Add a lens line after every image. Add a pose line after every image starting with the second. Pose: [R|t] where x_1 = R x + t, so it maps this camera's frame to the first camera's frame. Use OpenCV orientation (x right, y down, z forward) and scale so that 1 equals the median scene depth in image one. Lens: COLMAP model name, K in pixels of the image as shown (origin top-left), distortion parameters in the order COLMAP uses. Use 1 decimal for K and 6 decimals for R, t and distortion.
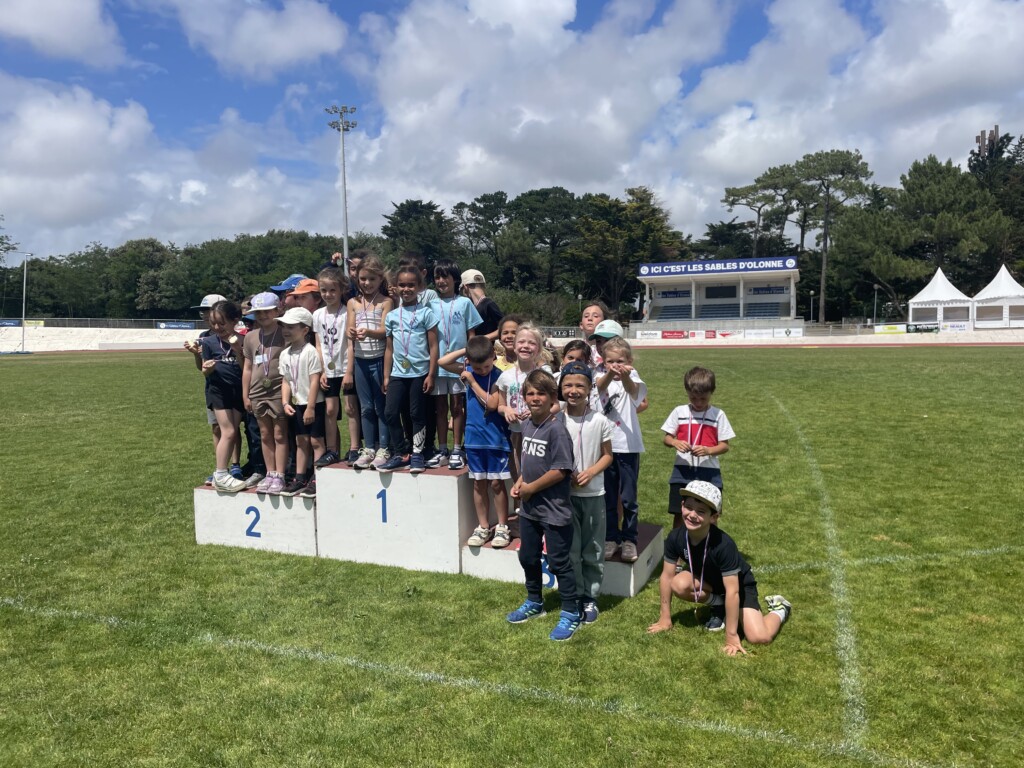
lens RADIAL K [[790.3, 0, 512.0], [0, 790.3, 384.0], [0, 0, 1]] dist [0.081362, -0.114442]
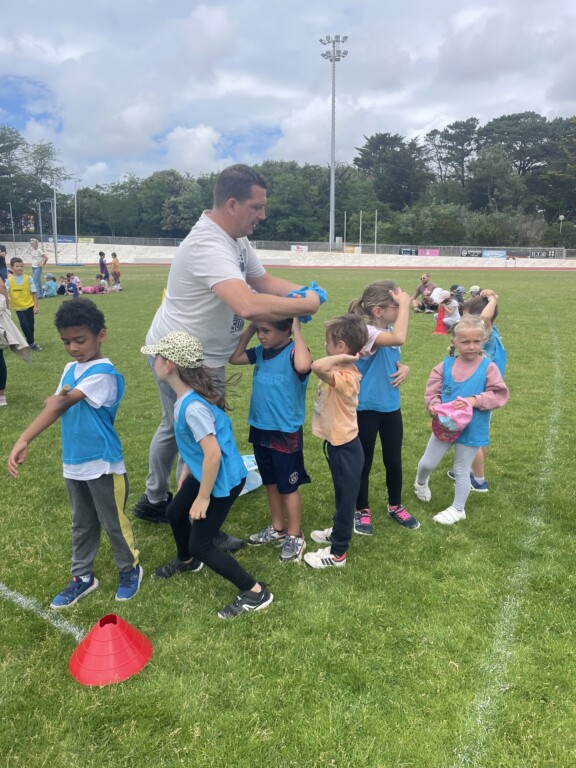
lens RADIAL K [[592.7, 0, 288.0], [0, 592.7, 384.0], [0, 0, 1]] dist [0.081362, -0.114442]
pose [[0.972306, 0.064335, -0.224681, -0.054830], [-0.029105, 0.987213, 0.156727, -0.008661], [0.231891, -0.145847, 0.961746, 0.119617]]
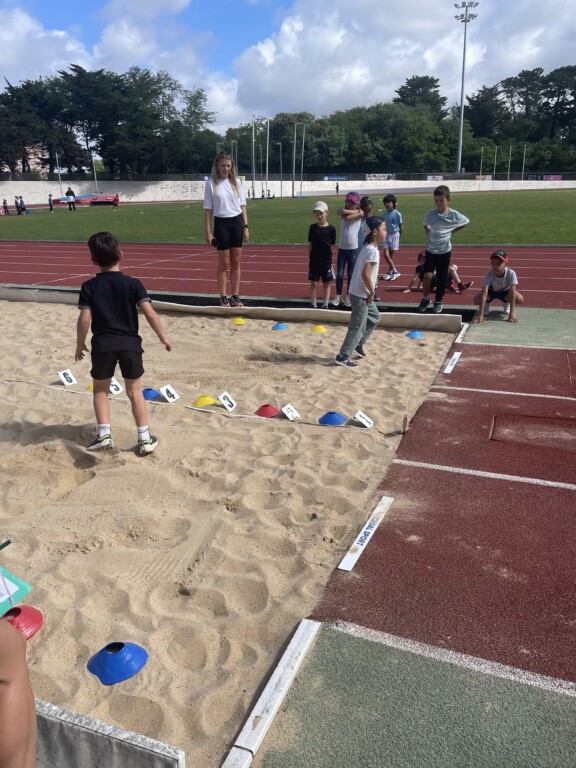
lens RADIAL K [[592.7, 0, 288.0], [0, 592.7, 384.0], [0, 0, 1]] dist [0.081362, -0.114442]
pose [[0.999499, -0.004805, -0.031281, -0.431539], [0.012503, 0.967947, 0.250843, 0.012928], [0.029073, -0.251108, 0.967522, -0.124786]]
